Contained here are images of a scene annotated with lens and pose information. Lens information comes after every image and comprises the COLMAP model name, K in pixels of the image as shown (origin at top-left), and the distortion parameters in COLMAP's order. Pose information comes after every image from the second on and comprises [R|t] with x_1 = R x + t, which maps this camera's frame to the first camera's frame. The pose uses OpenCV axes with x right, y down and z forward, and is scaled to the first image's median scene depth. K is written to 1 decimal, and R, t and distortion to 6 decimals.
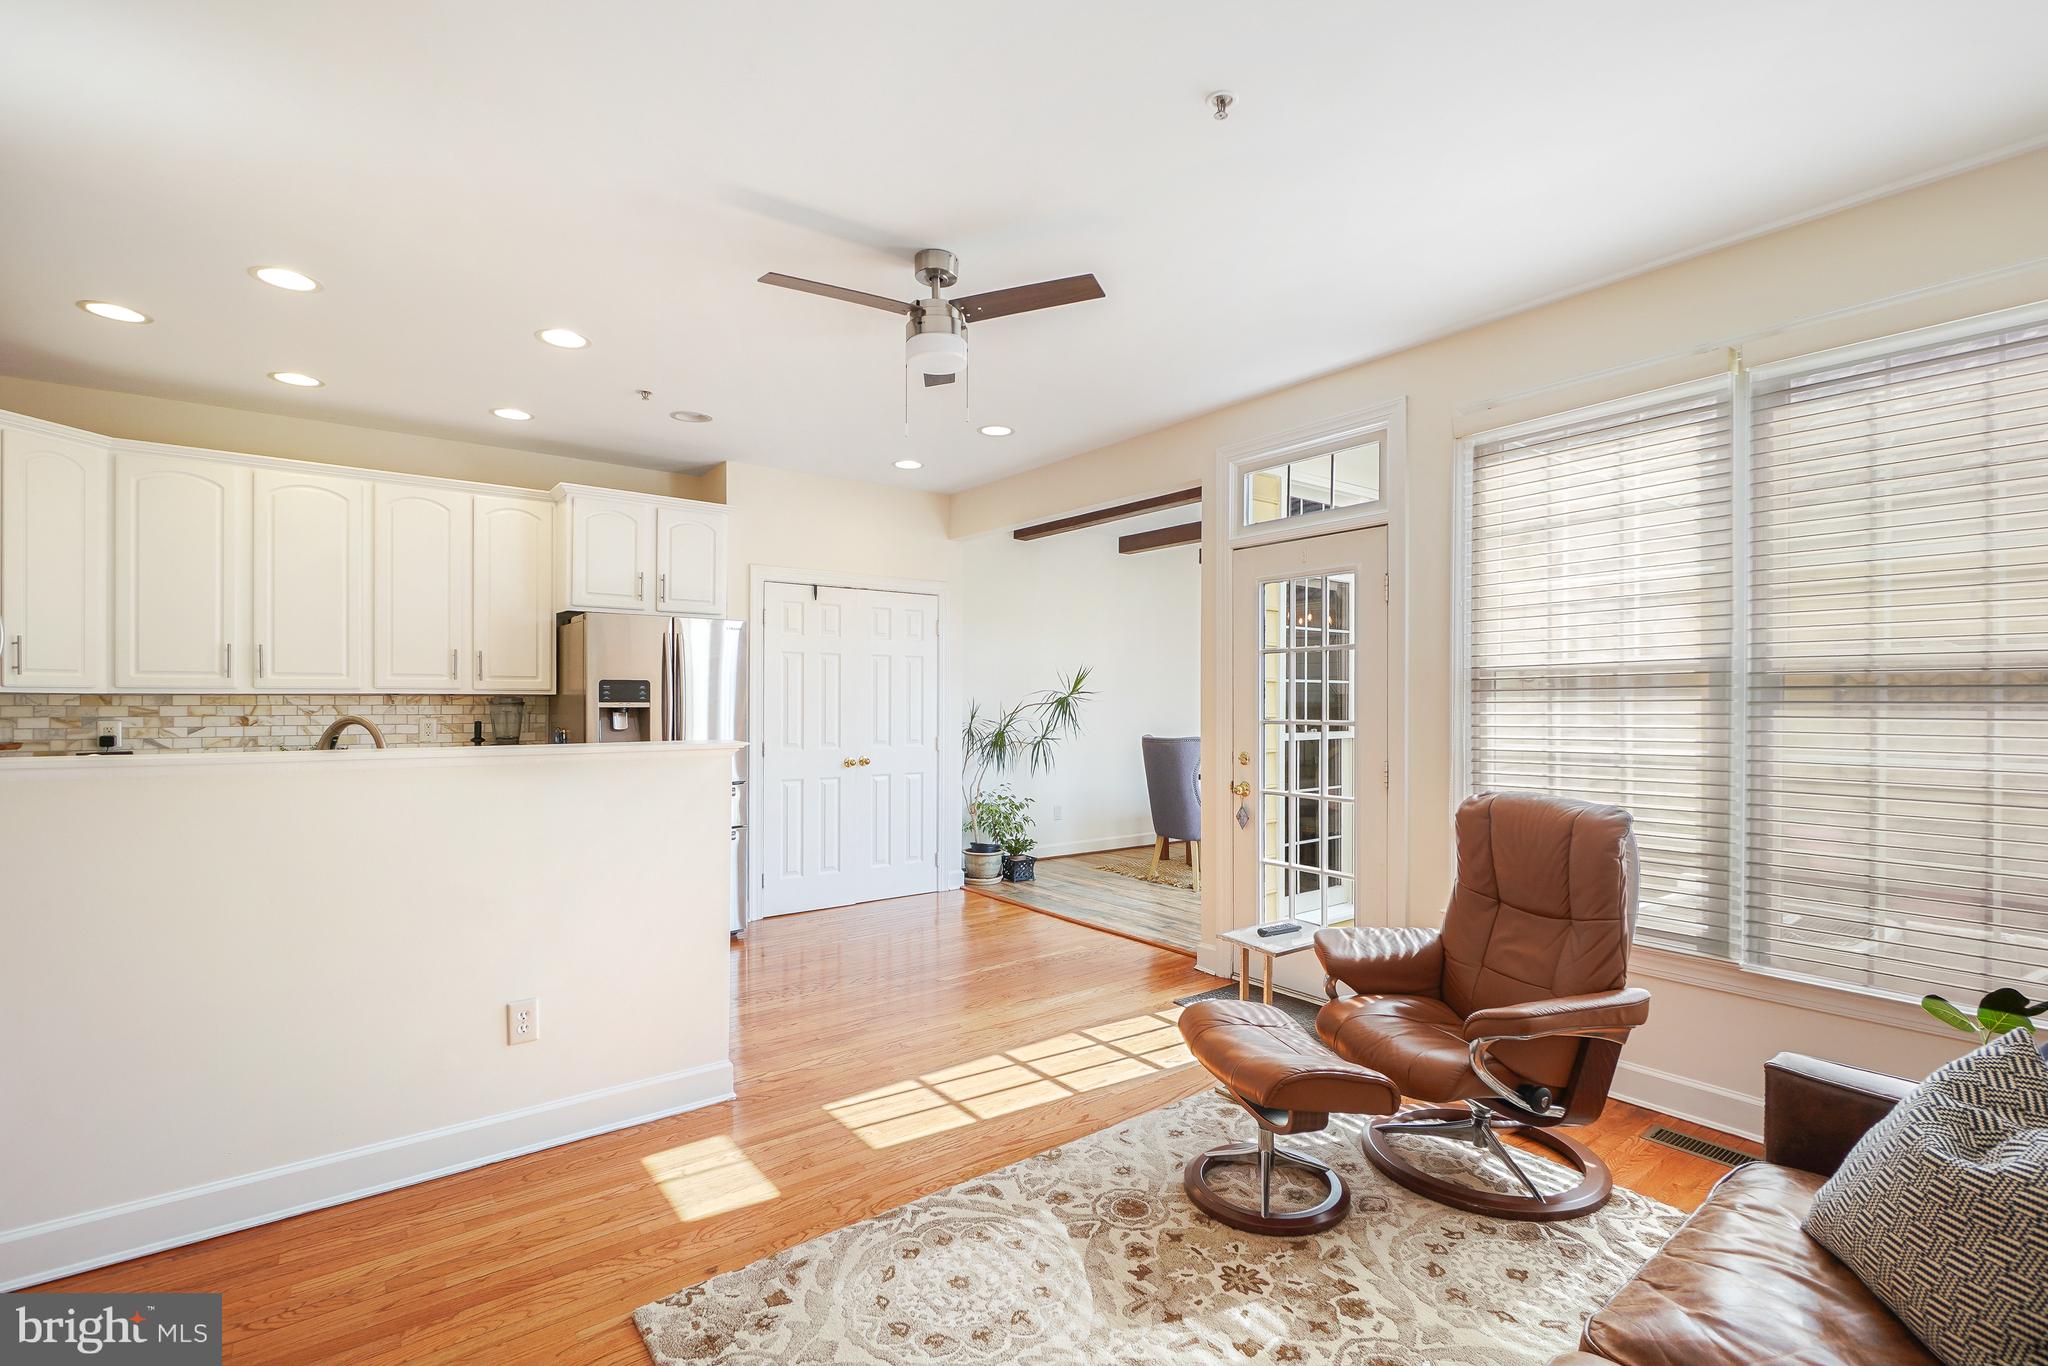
lens RADIAL K [[928.1, 0, 1046.7], [0, 928.1, 702.1], [0, 0, 1]] dist [-0.003312, -0.001071]
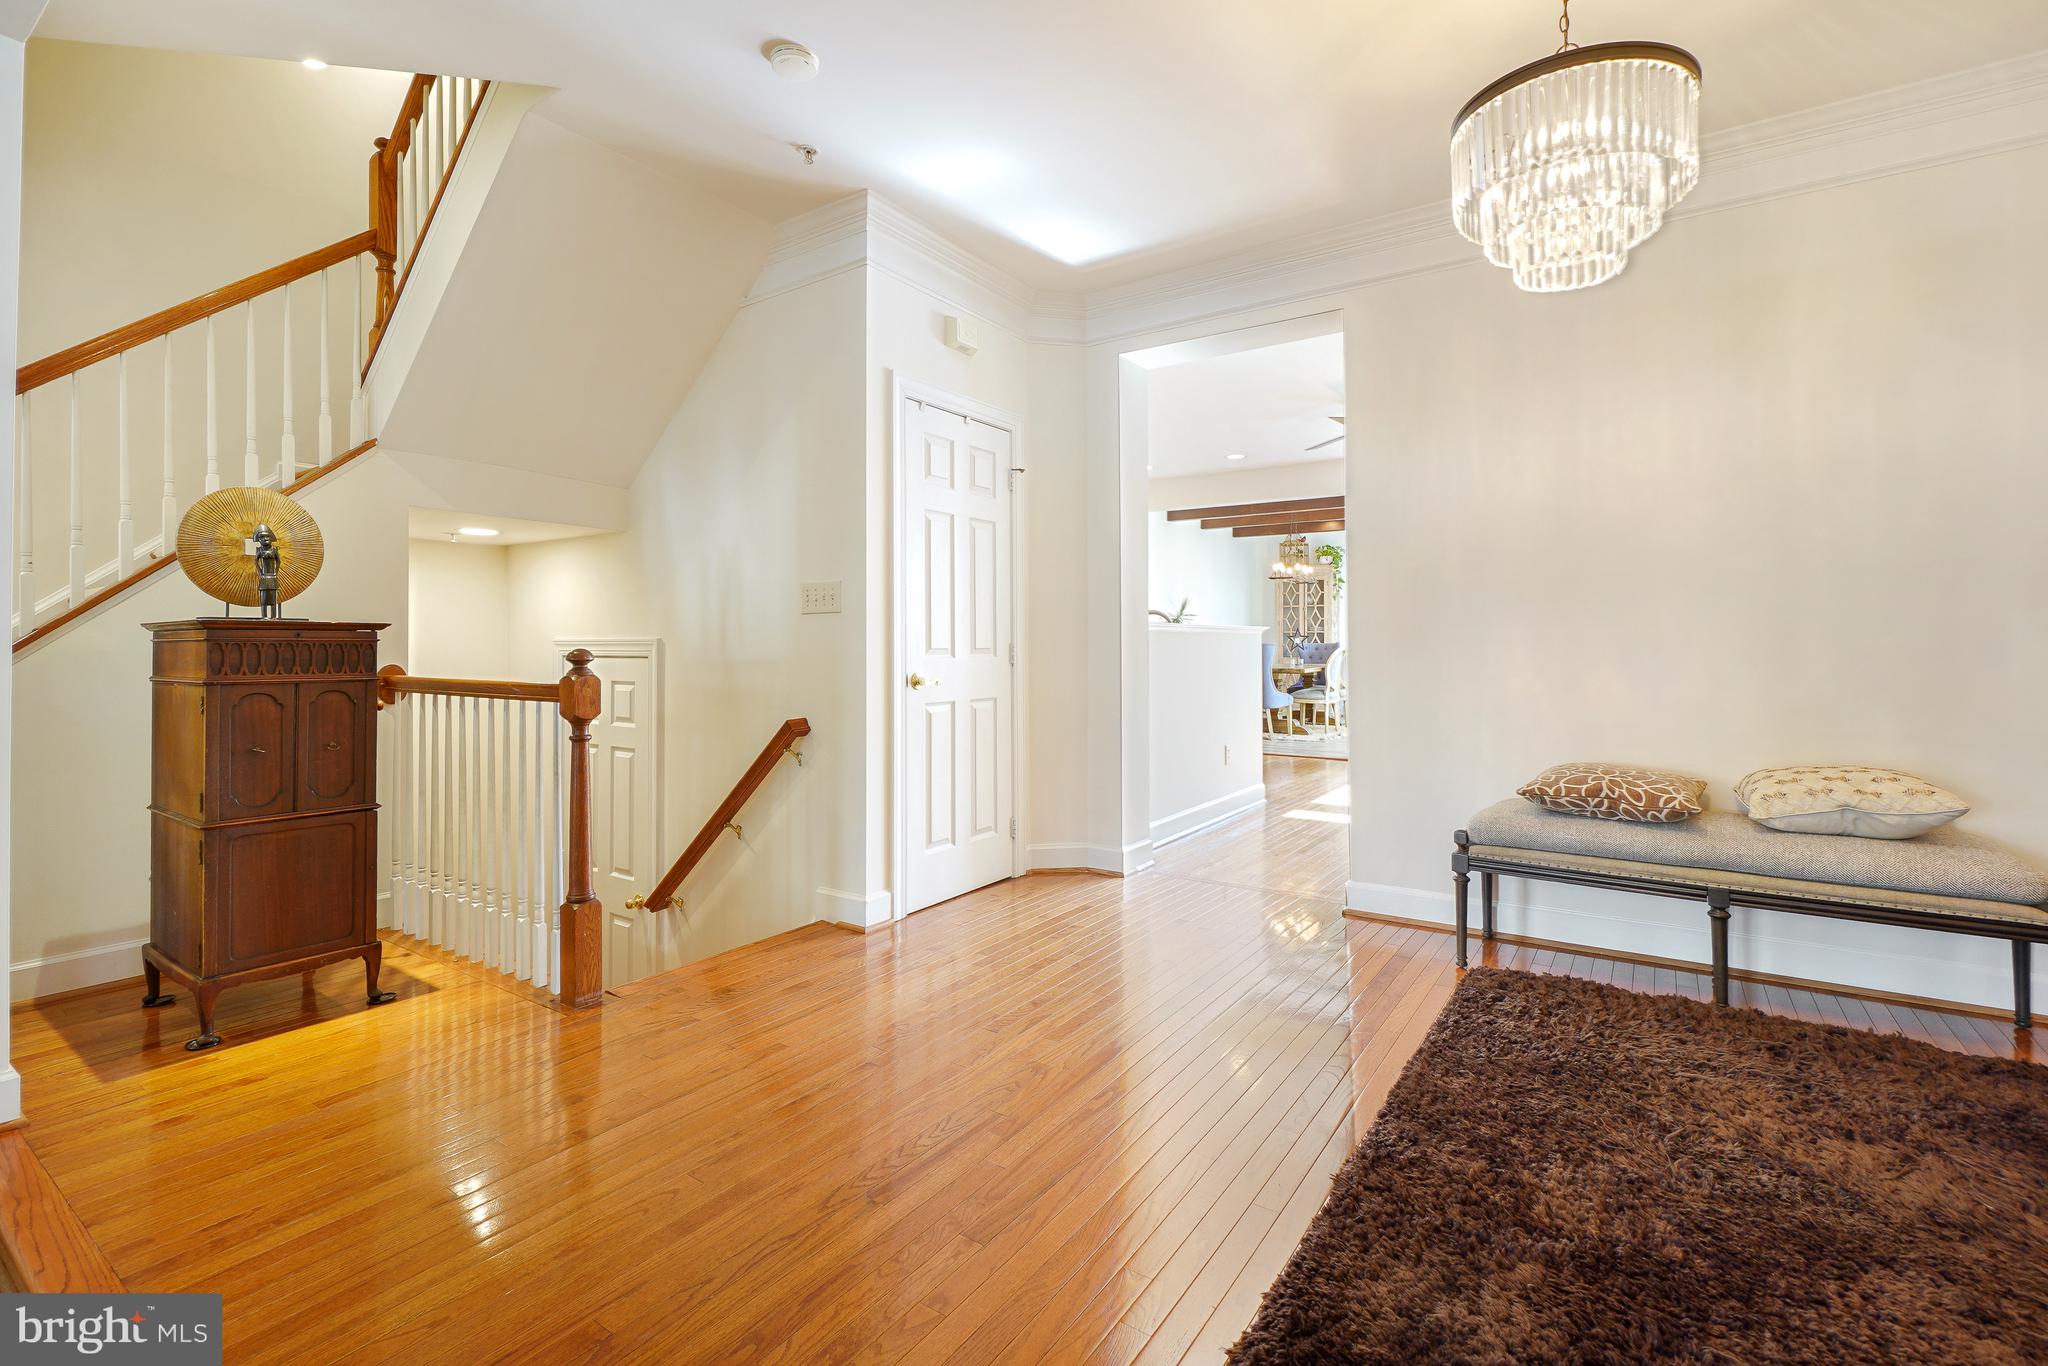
lens RADIAL K [[908.4, 0, 1032.6], [0, 908.4, 636.1], [0, 0, 1]] dist [-0.011689, -0.000973]
pose [[0.955874, -0.002479, 0.293765, -0.996341], [0.005582, 0.999937, -0.009724, 0.056878], [-0.293723, 0.010935, 0.955828, -0.532336]]
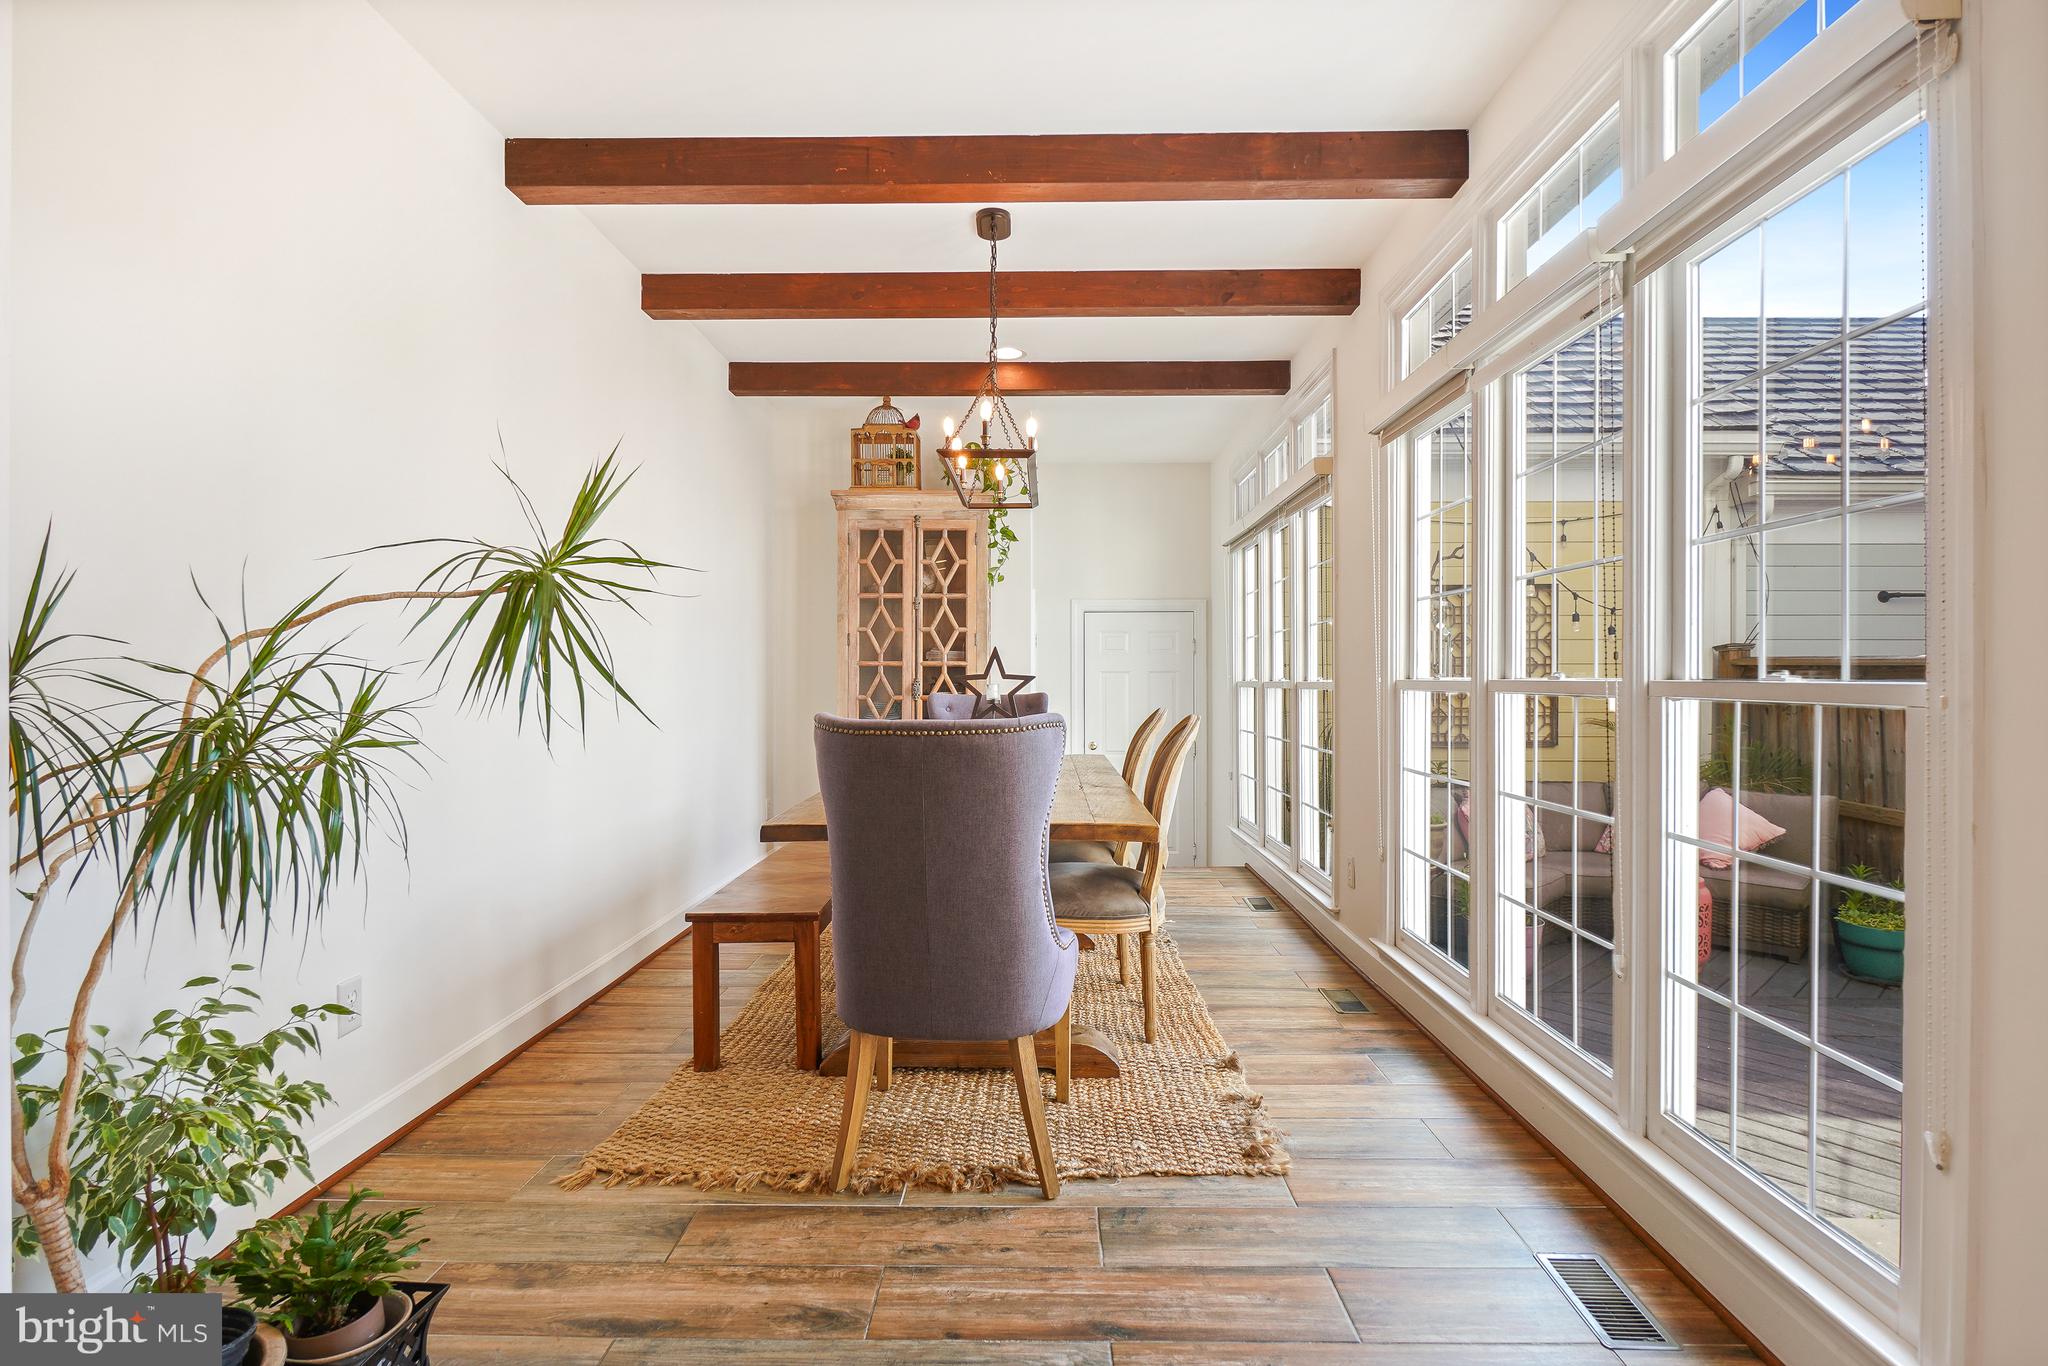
lens RADIAL K [[1024.7, 0, 1024.0], [0, 1024.7, 683.0], [0, 0, 1]] dist [0.001750, 0.000256]
pose [[0.638748, -0.006278, 0.769390, -0.168906], [0.002194, 0.999978, 0.006338, 0.035261], [-0.769413, -0.002360, 0.638748, 1.136828]]
